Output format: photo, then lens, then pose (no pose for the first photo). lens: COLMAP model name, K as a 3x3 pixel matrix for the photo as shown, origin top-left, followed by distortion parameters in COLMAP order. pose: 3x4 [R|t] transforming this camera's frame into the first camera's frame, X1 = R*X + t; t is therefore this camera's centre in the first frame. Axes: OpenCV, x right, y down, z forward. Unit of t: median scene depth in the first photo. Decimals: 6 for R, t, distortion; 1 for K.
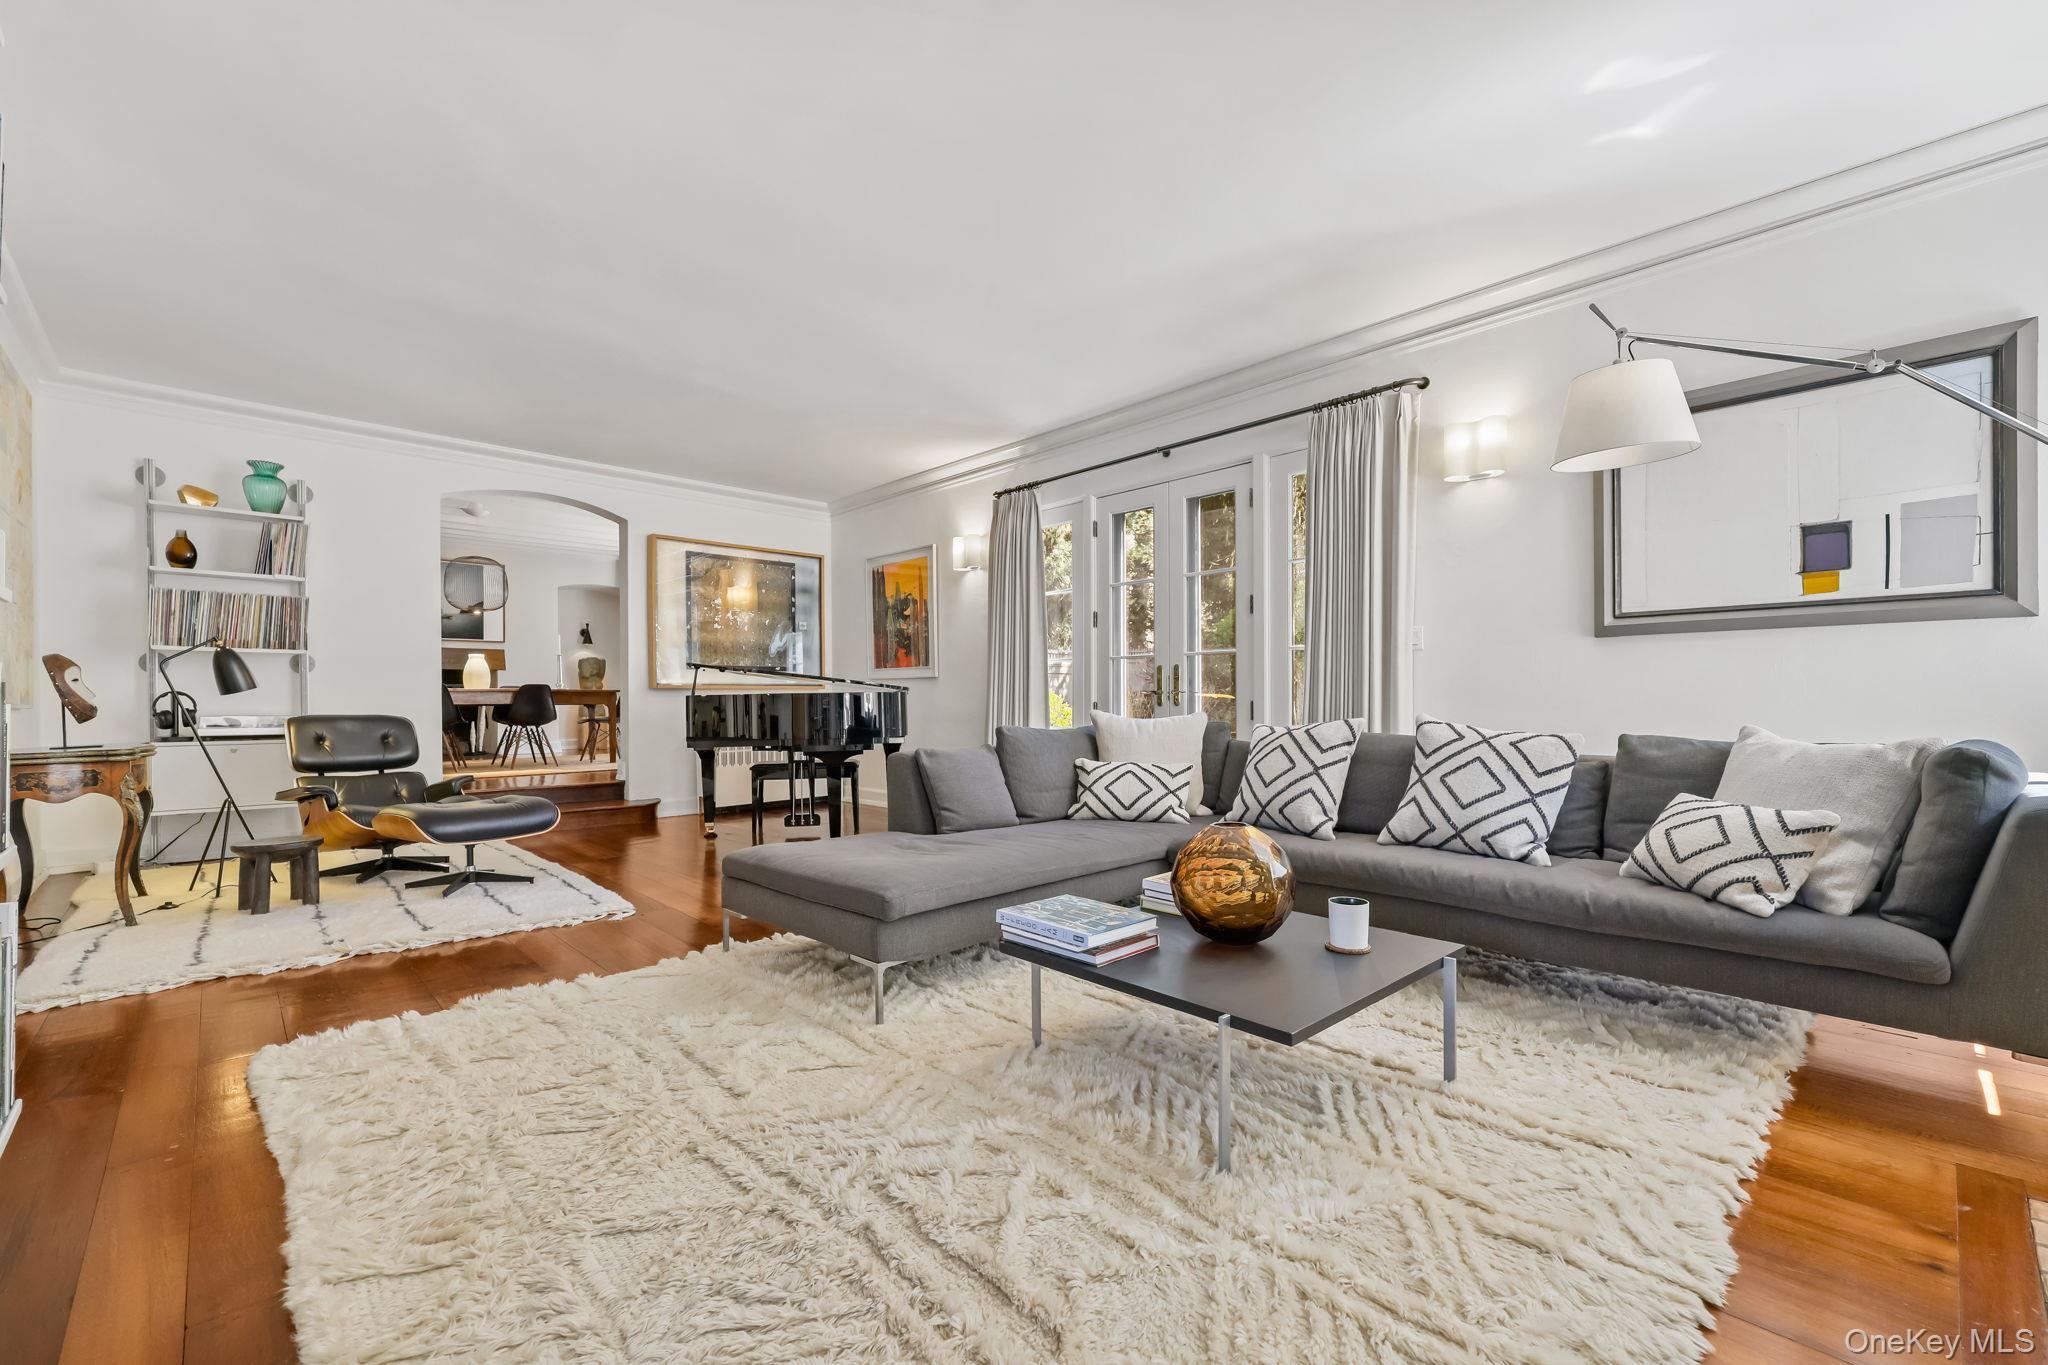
lens RADIAL K [[838.5, 0, 1016.8], [0, 838.5, 697.4], [0, 0, 1]] dist [-0.002045, 0.000700]
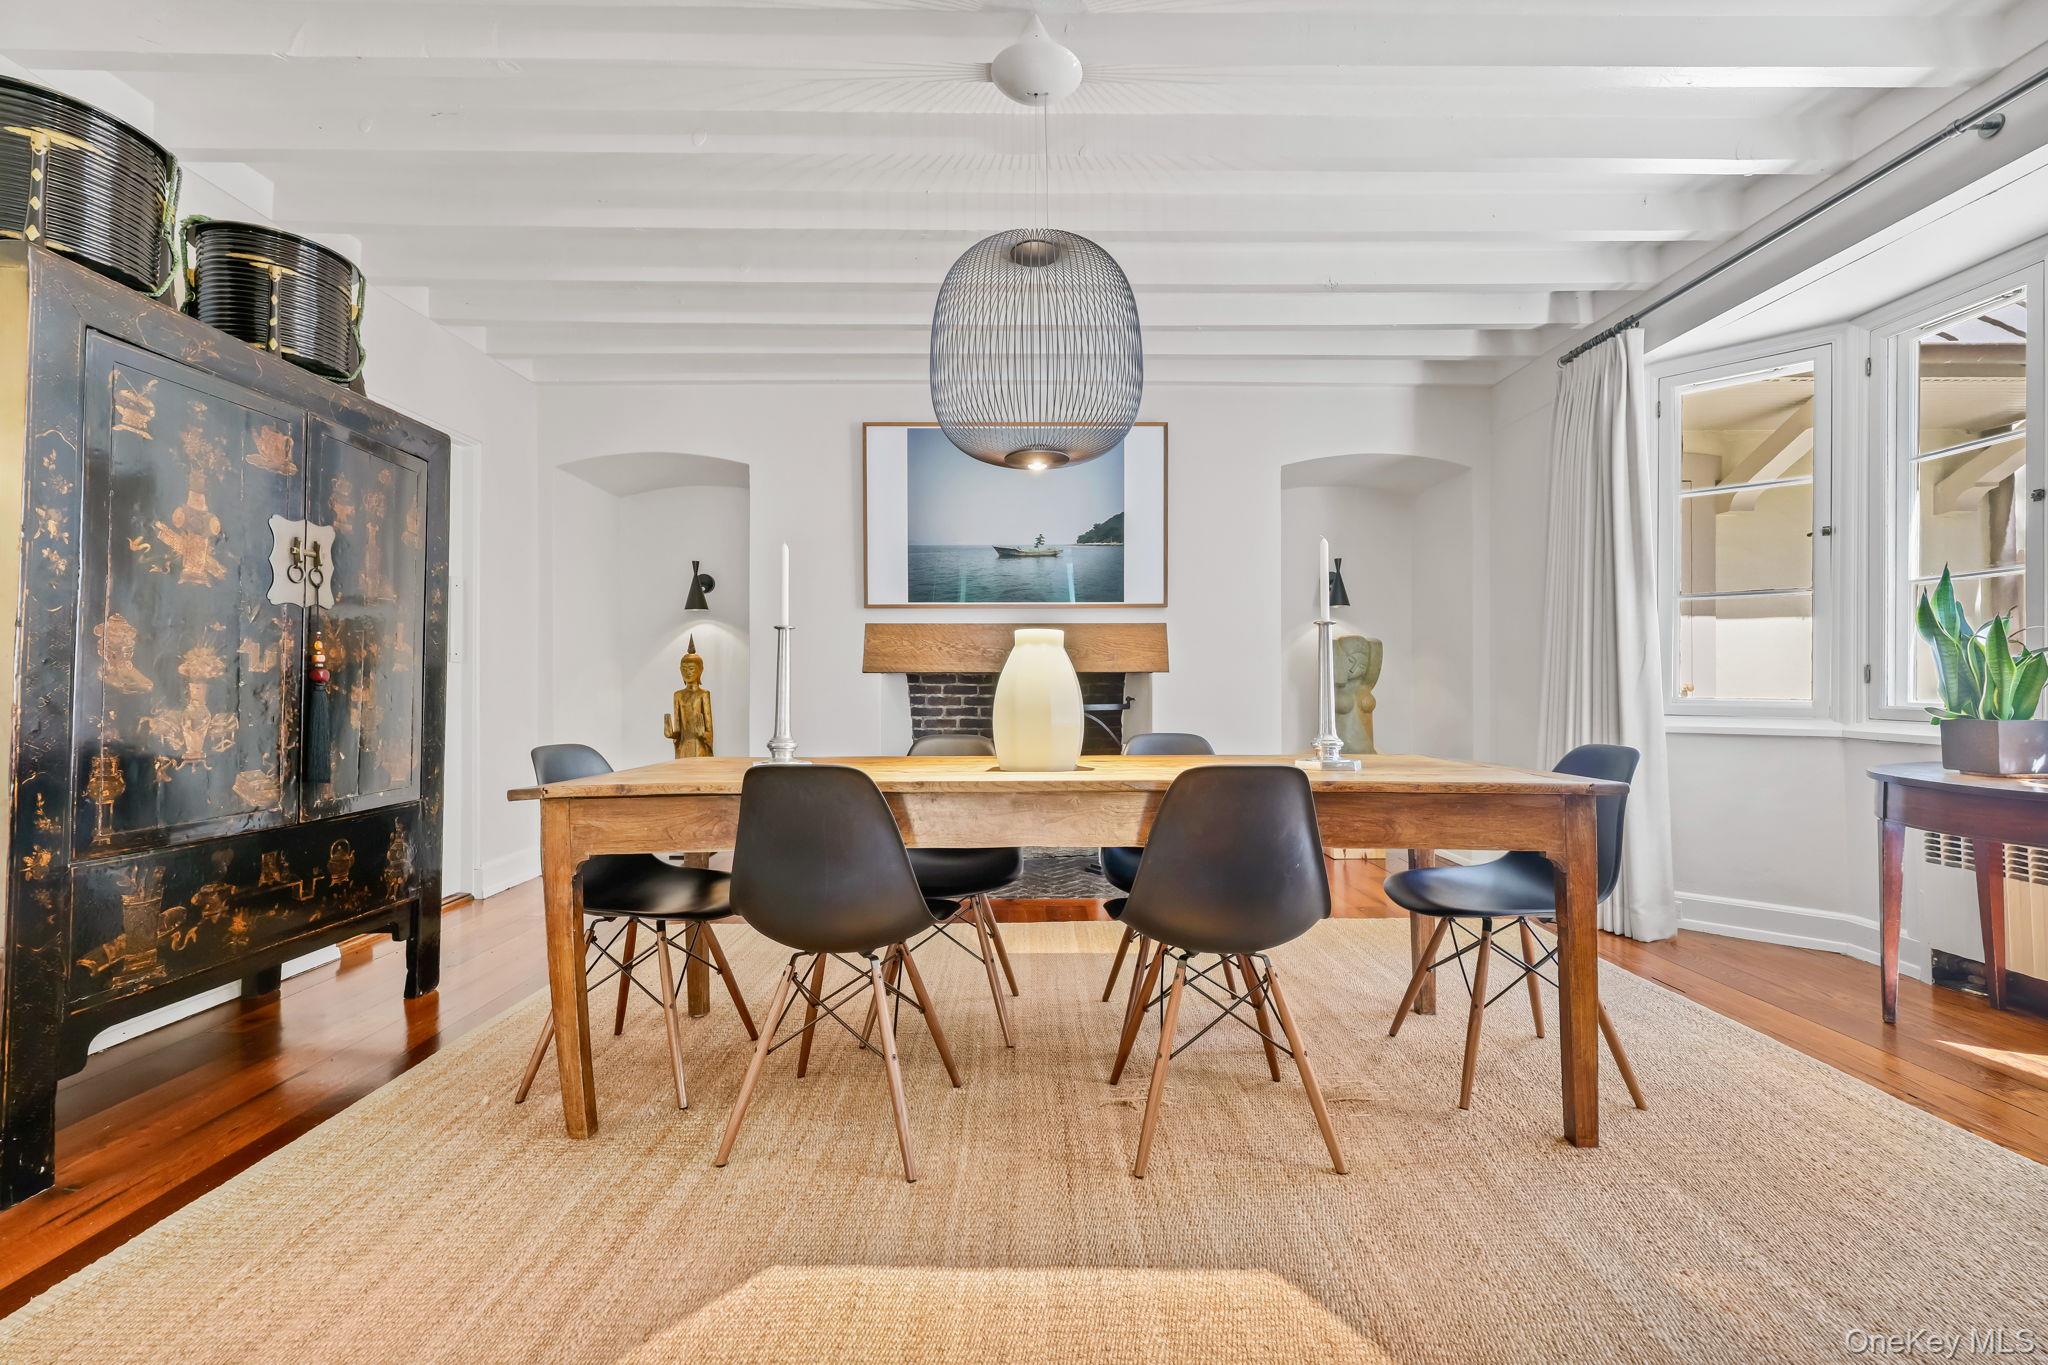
lens RADIAL K [[838.5, 0, 1031.5], [0, 838.5, 673.2], [0, 0, 1]] dist [-0.002045, 0.000700]
pose [[0.733045, -0.004588, -0.680165, -0.796292], [-0.002720, 0.999949, -0.009677, -0.059508], [0.680175, 0.008944, 0.732995, 1.370492]]
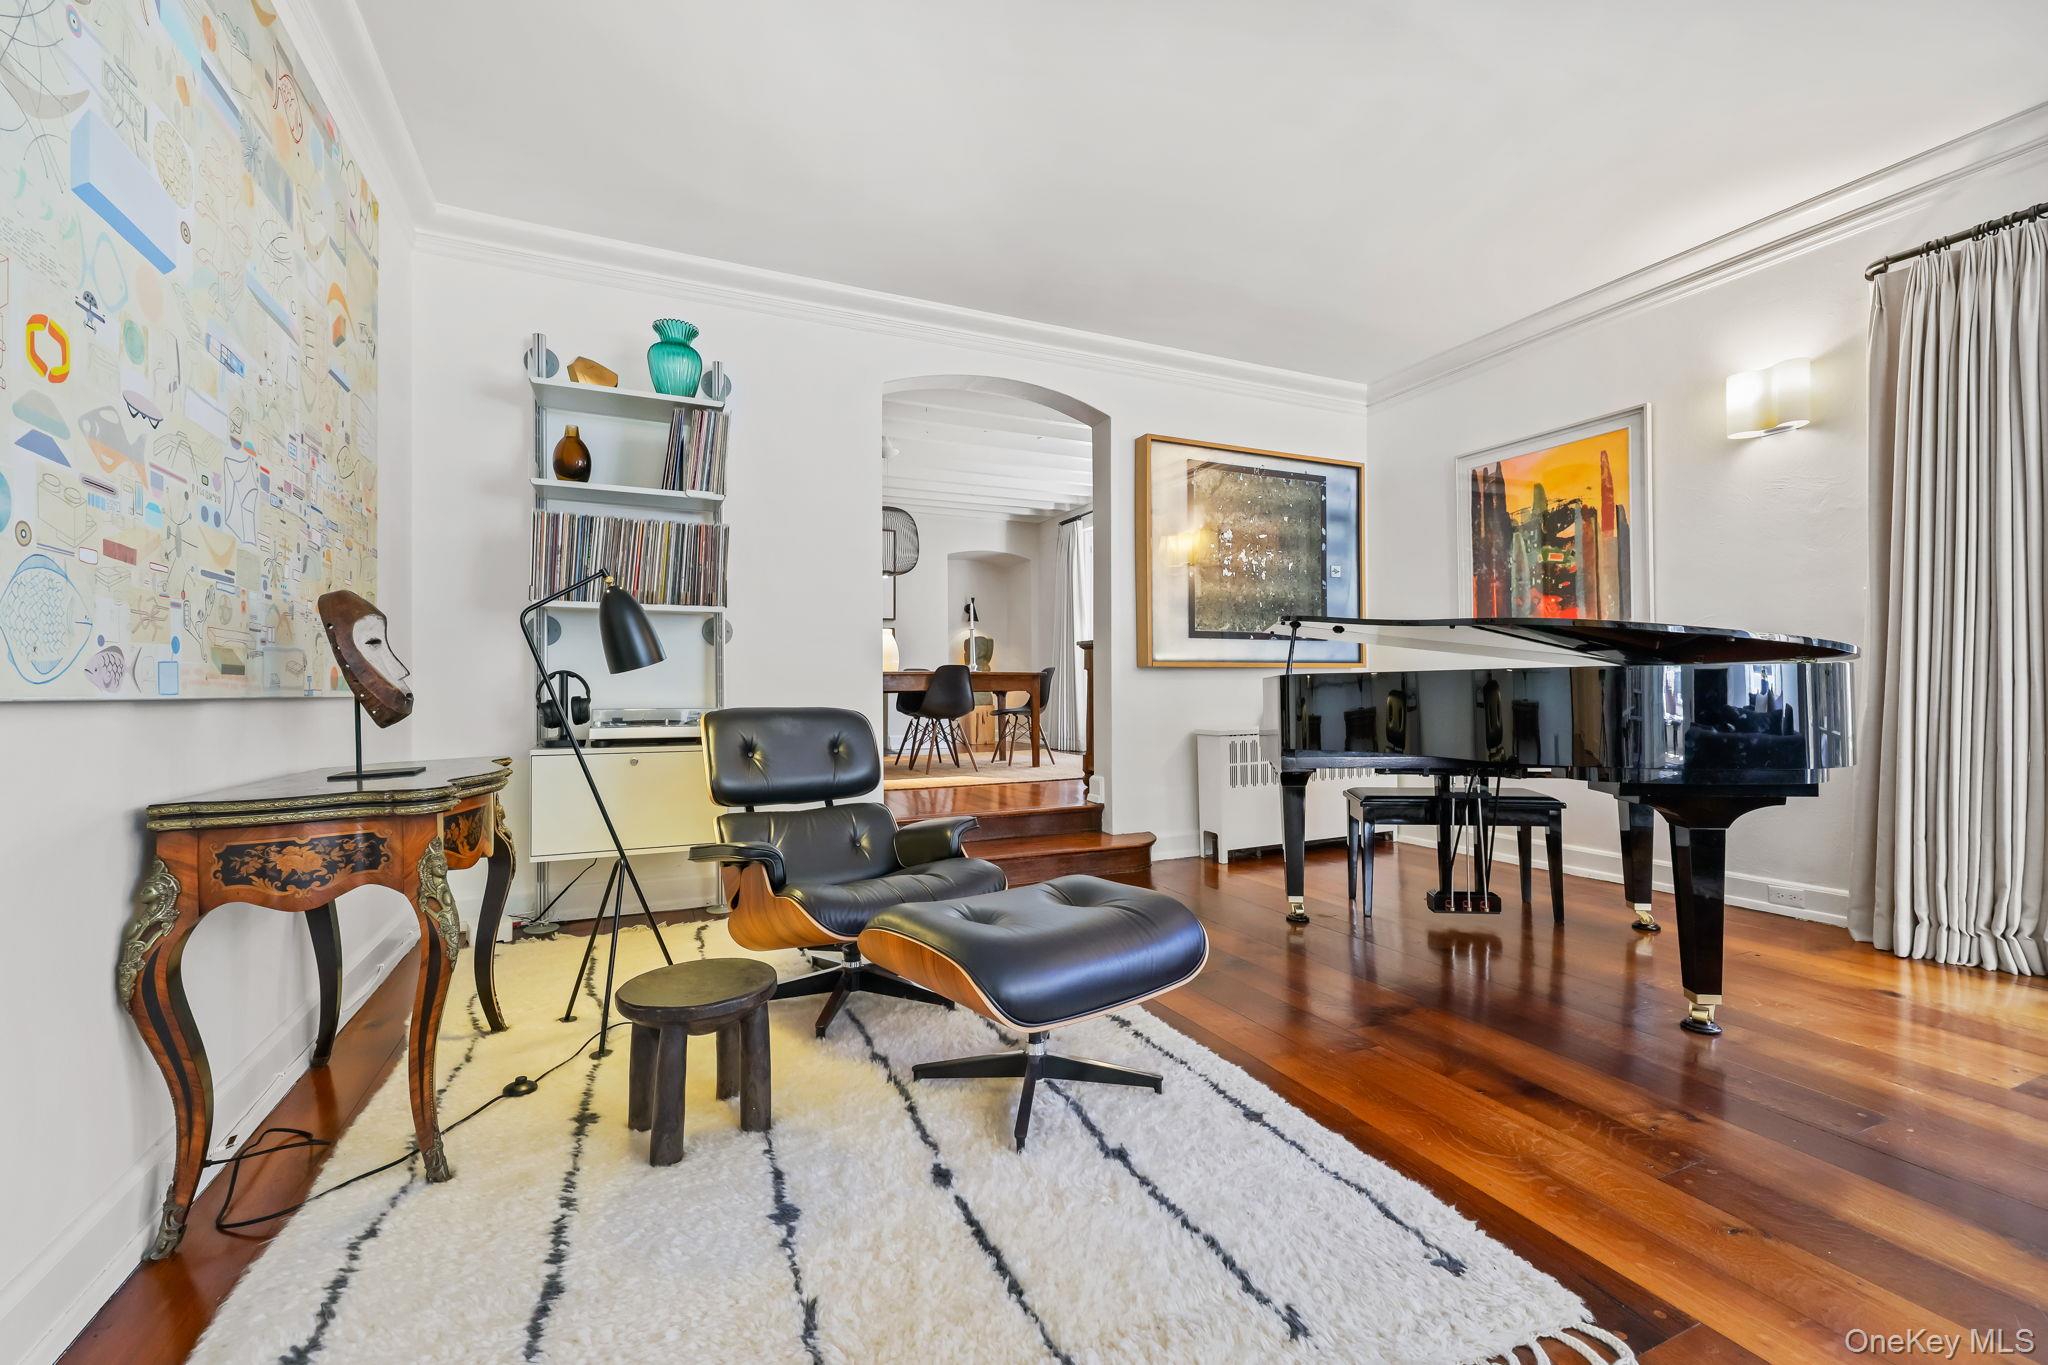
lens RADIAL K [[838.5, 0, 1025.5], [0, 838.5, 672.3], [0, 0, 1]] dist [-0.002045, 0.000700]
pose [[0.945678, -0.007217, -0.325026, -0.428445], [0.002487, 0.999885, -0.014965, 0.004425], [0.325096, 0.013344, 0.945587, 0.473893]]
